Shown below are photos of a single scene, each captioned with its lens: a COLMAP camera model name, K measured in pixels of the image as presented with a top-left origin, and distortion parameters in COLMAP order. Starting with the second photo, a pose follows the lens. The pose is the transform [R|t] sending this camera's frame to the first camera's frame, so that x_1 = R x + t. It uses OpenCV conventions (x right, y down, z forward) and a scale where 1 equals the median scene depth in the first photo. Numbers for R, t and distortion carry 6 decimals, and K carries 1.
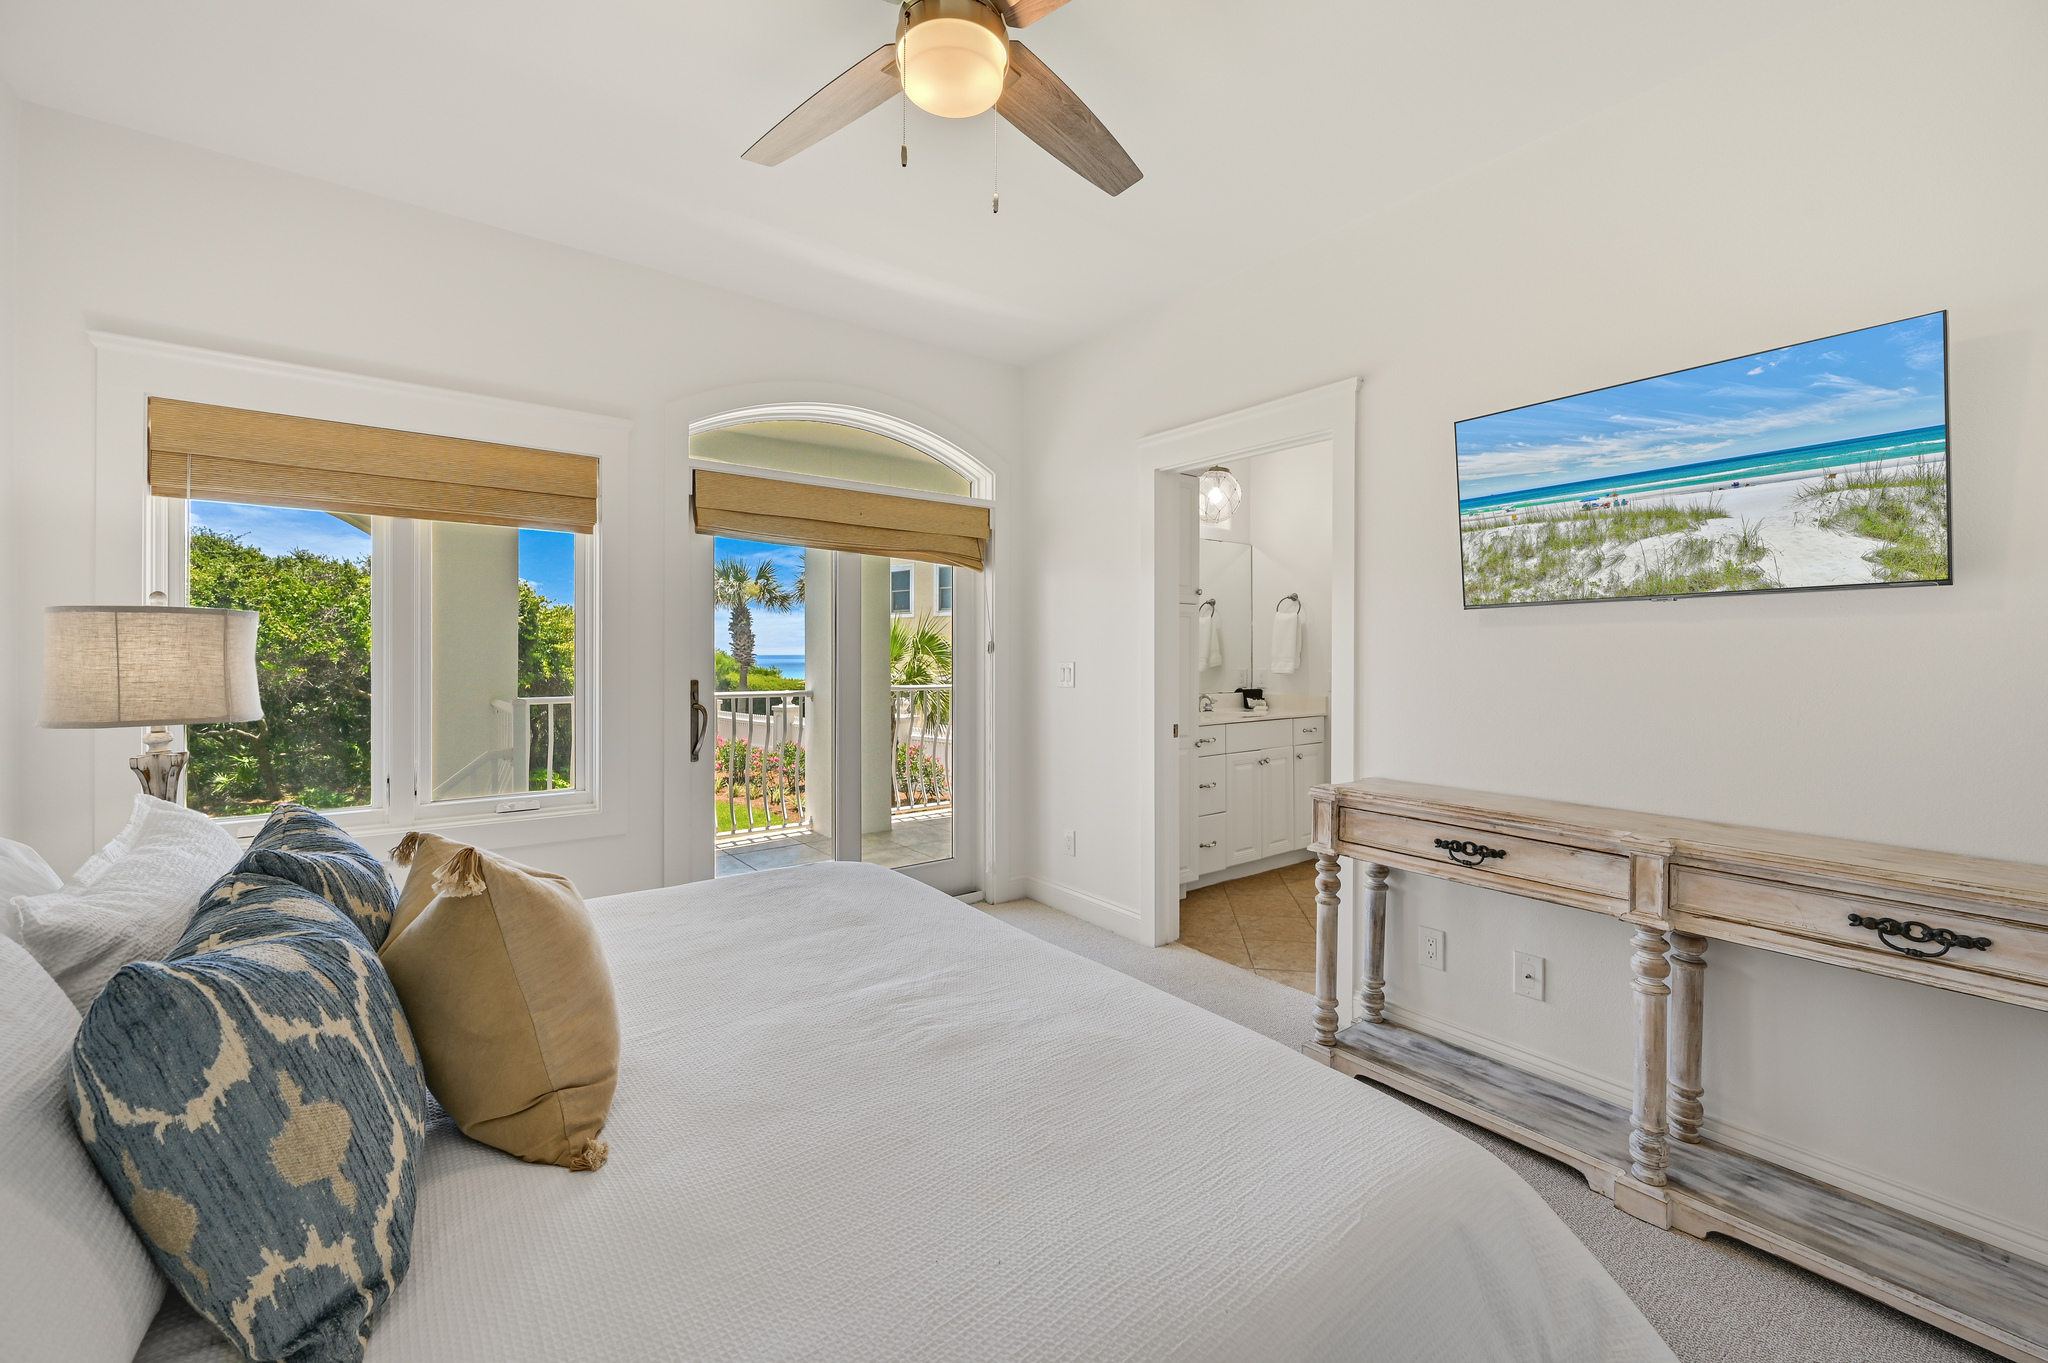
lens RADIAL K [[819.1, 0, 1016.6], [0, 819.1, 654.4], [0, 0, 1]] dist [0.002177, -0.001654]
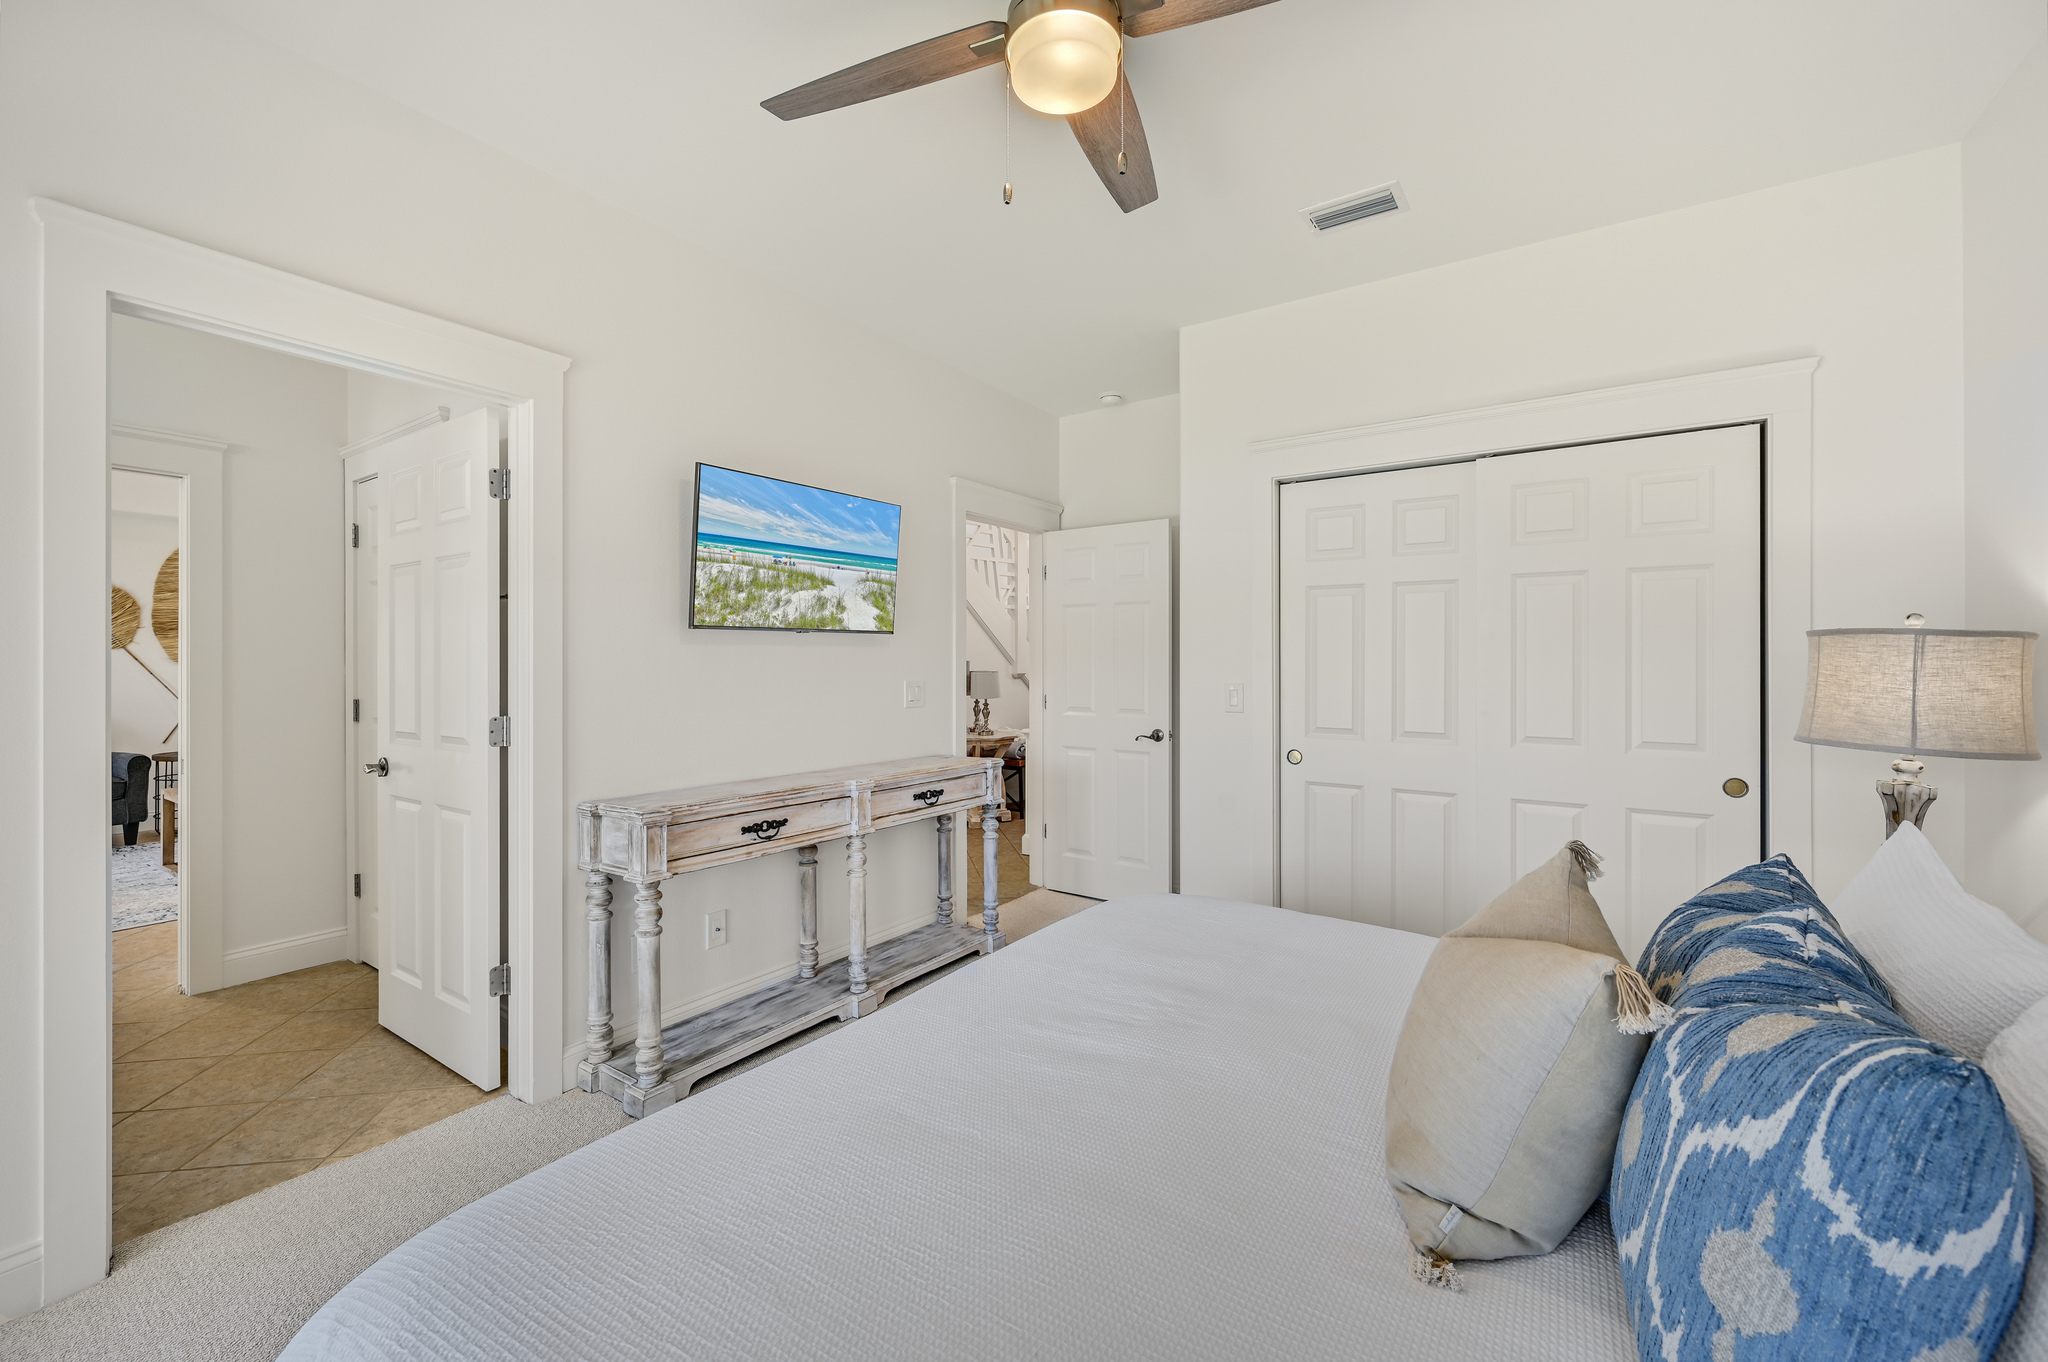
lens RADIAL K [[819.1, 0, 1022.6], [0, 819.1, 667.8], [0, 0, 1]] dist [0.002177, -0.001654]
pose [[-0.315607, -0.003129, 0.948885, -0.738513], [0.002358, 0.999989, 0.004082, -0.004907], [-0.948887, 0.003526, -0.315597, 1.022244]]
